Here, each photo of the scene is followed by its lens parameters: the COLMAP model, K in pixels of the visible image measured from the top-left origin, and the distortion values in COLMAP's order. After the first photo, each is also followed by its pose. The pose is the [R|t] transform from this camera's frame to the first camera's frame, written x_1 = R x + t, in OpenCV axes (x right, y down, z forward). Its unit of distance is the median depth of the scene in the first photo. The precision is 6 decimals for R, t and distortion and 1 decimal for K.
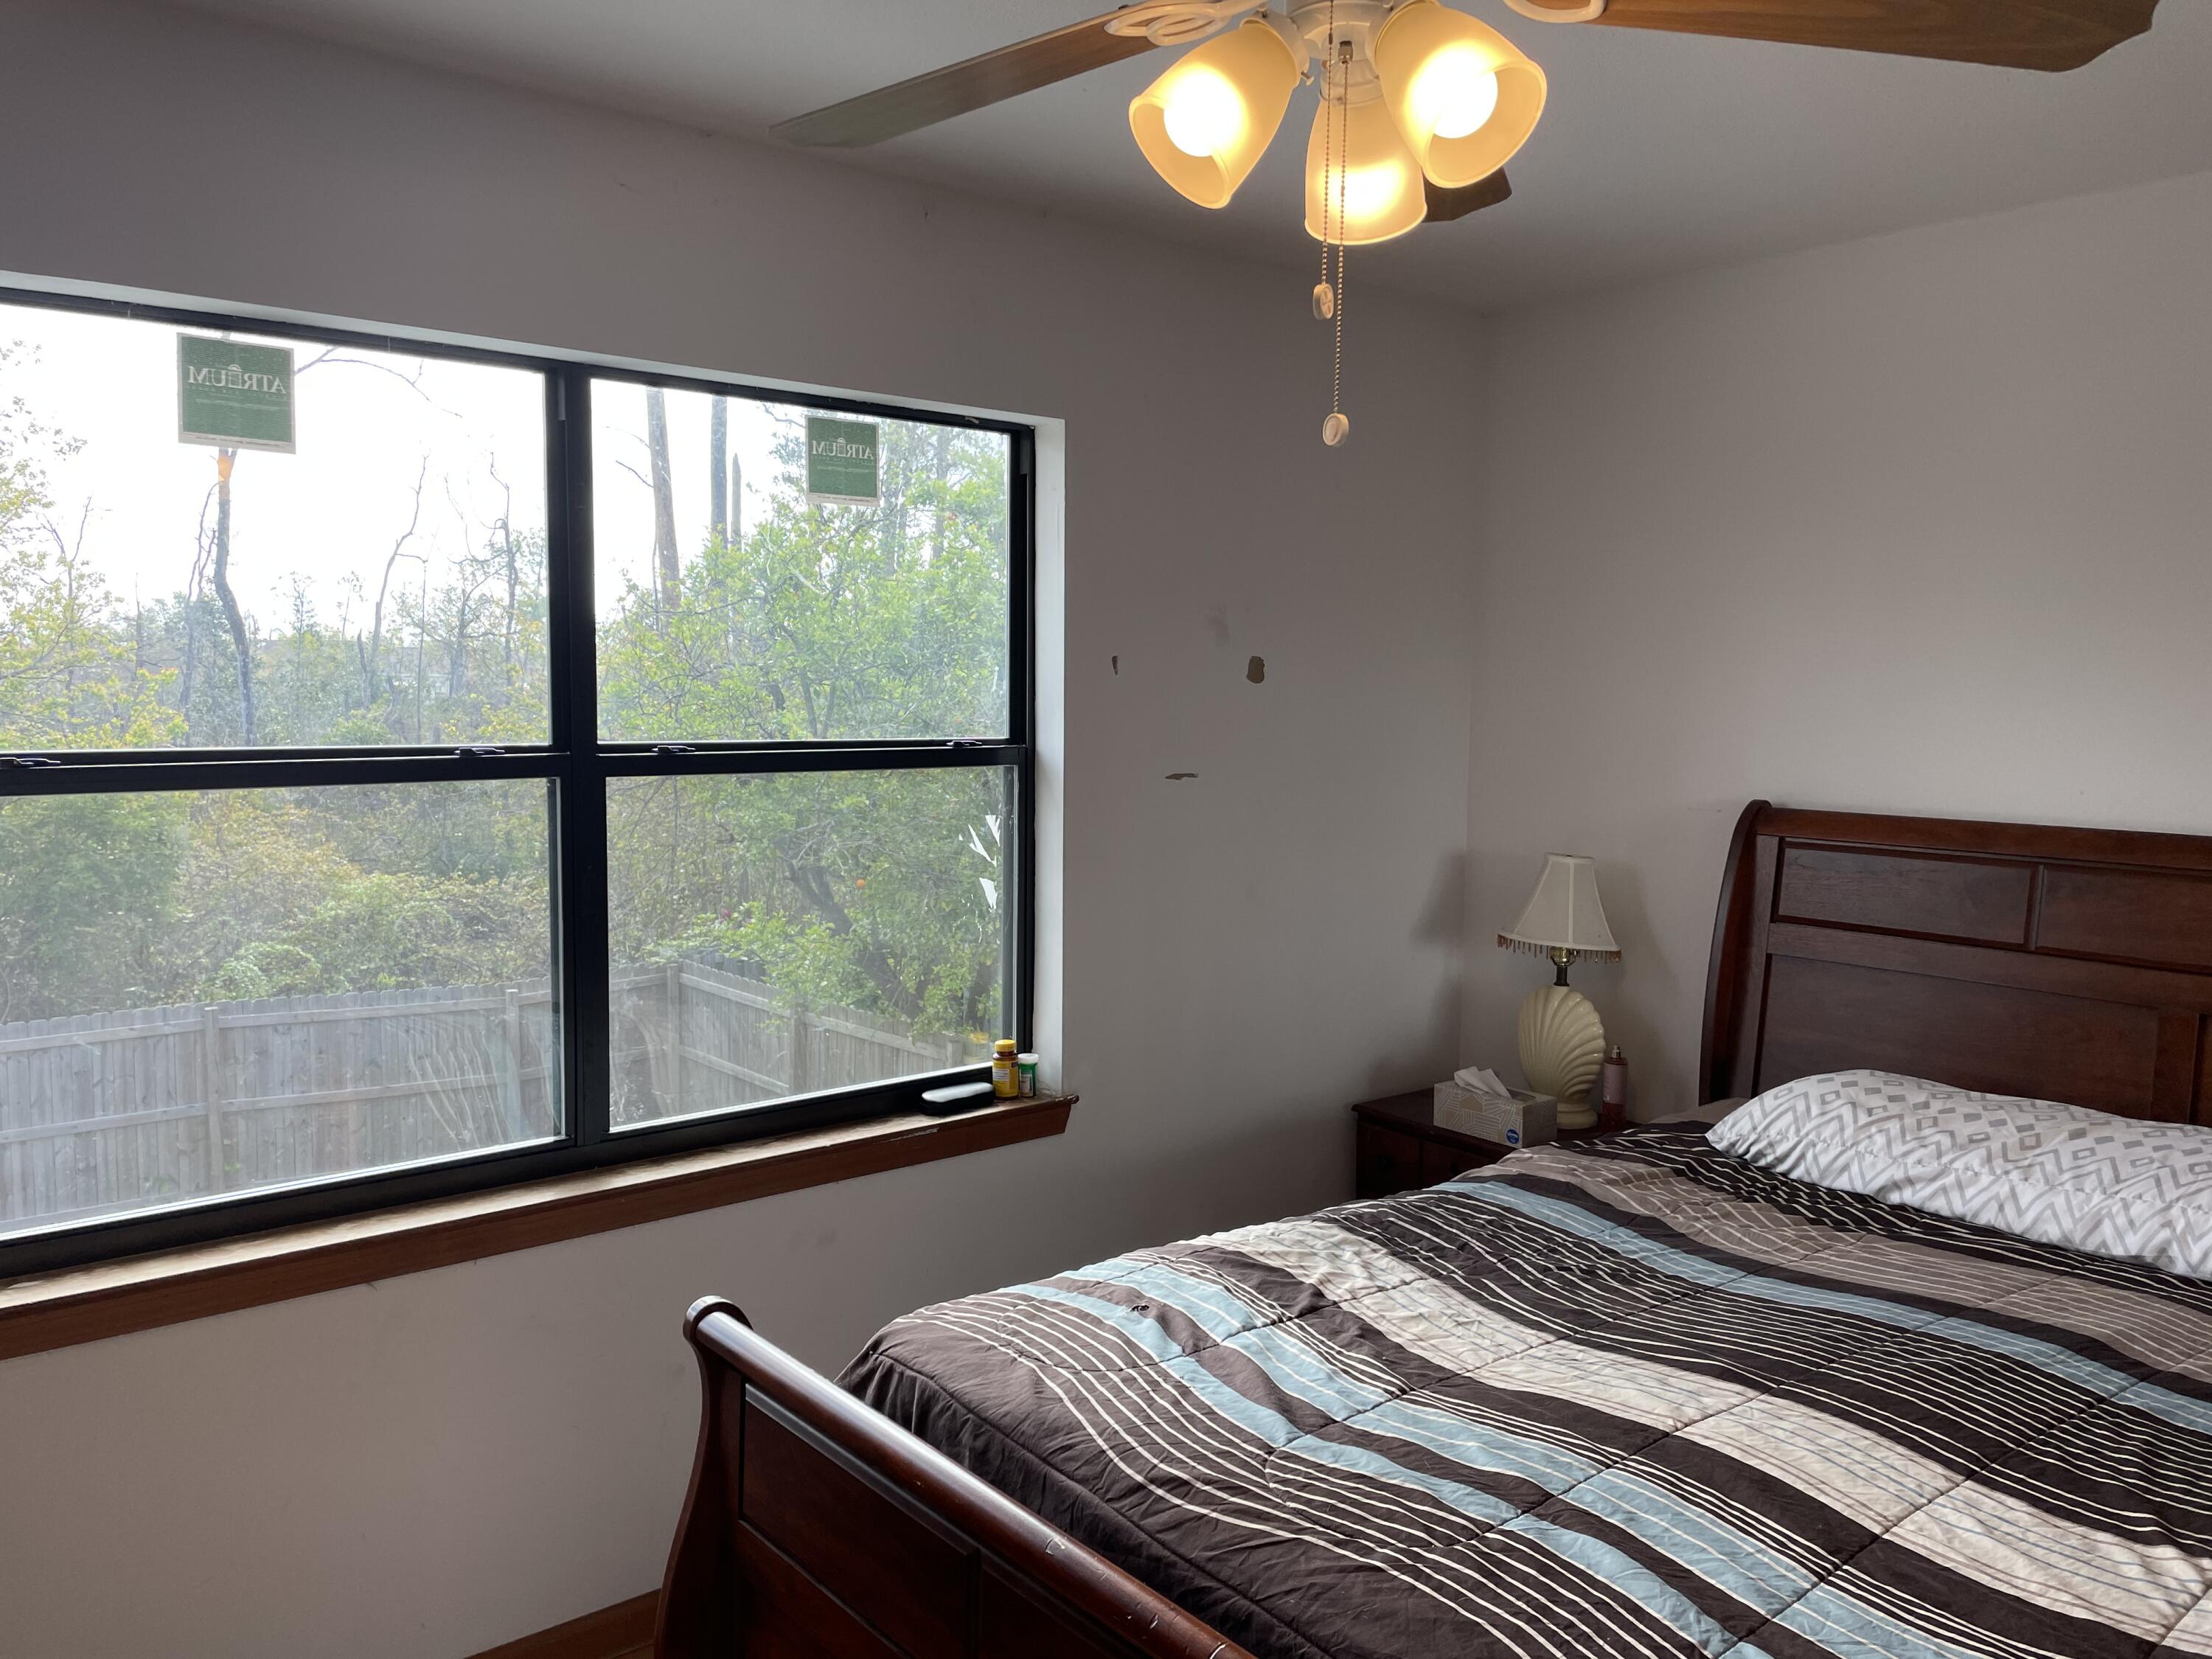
lens RADIAL K [[1667.8, 0, 1105.0], [0, 1667.8, 807.8], [0, 0, 1]] dist [0.084778, -0.103721]
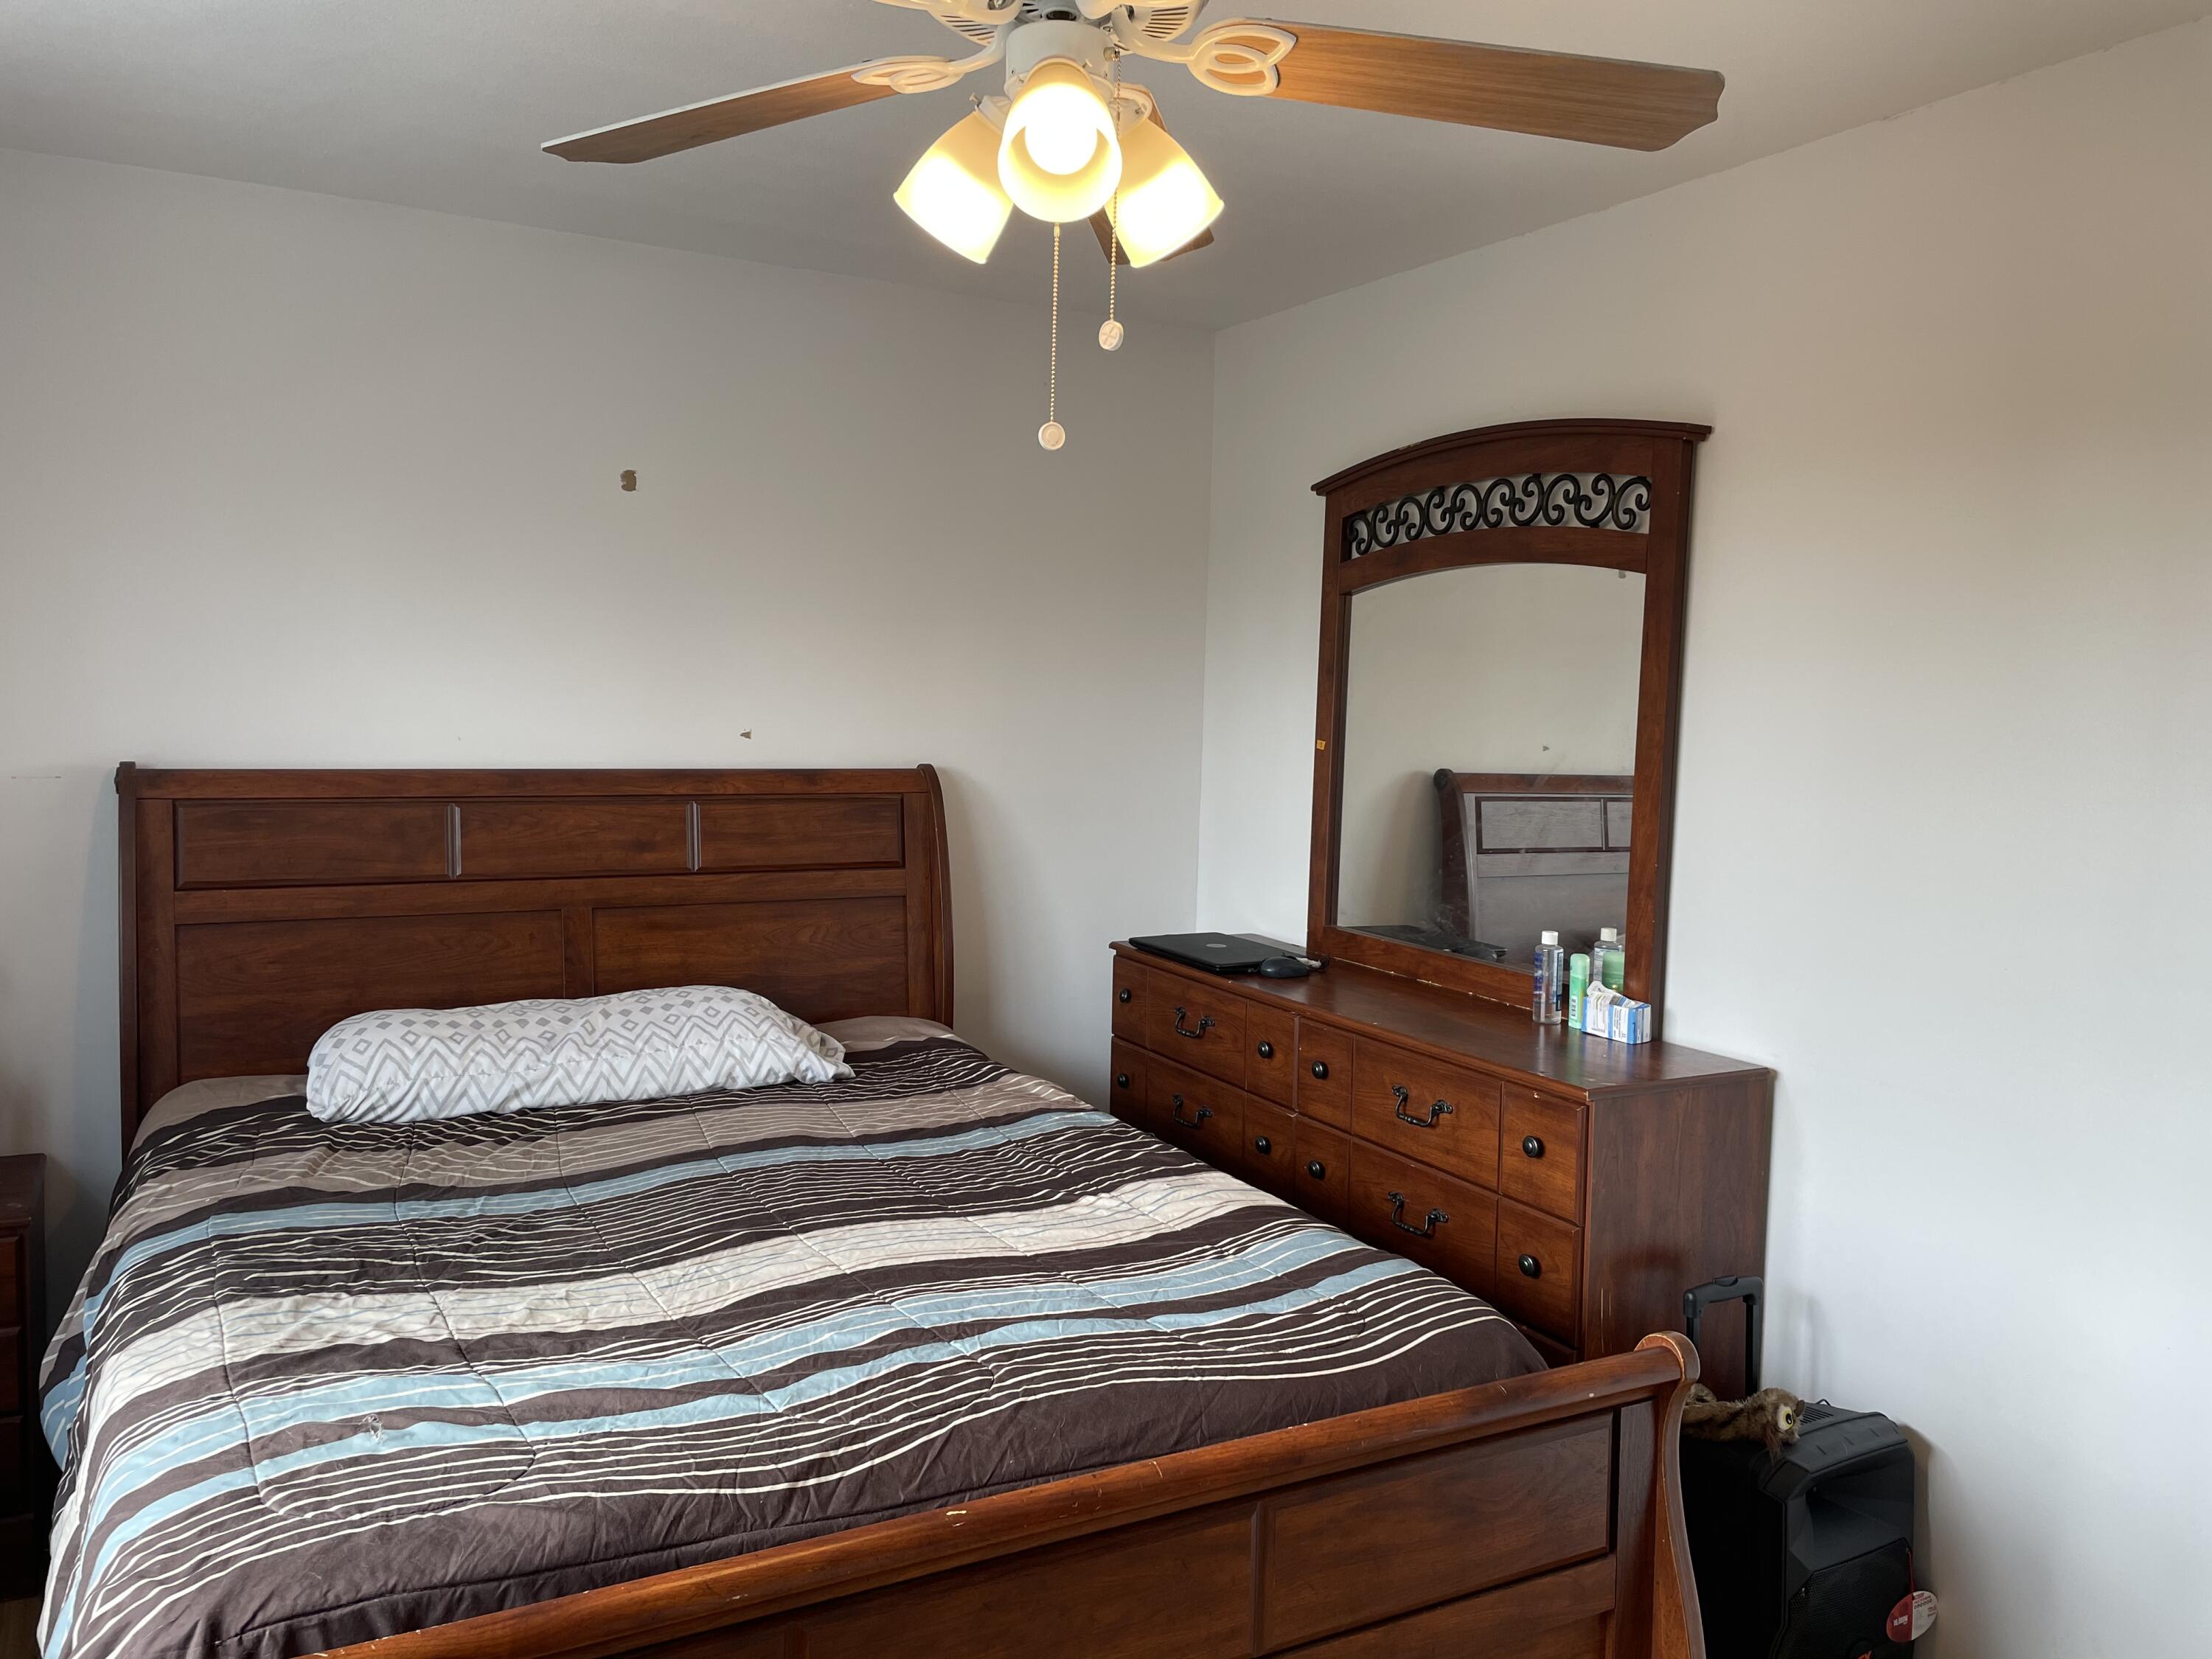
lens RADIAL K [[1667.8, 0, 1105.0], [0, 1667.8, 807.8], [0, 0, 1]] dist [0.084778, -0.103721]
pose [[0.186104, -0.078611, 0.979380, -0.595178], [0.046767, 0.996373, 0.071088, -0.029622], [-0.981416, 0.032573, 0.189105, 0.441920]]
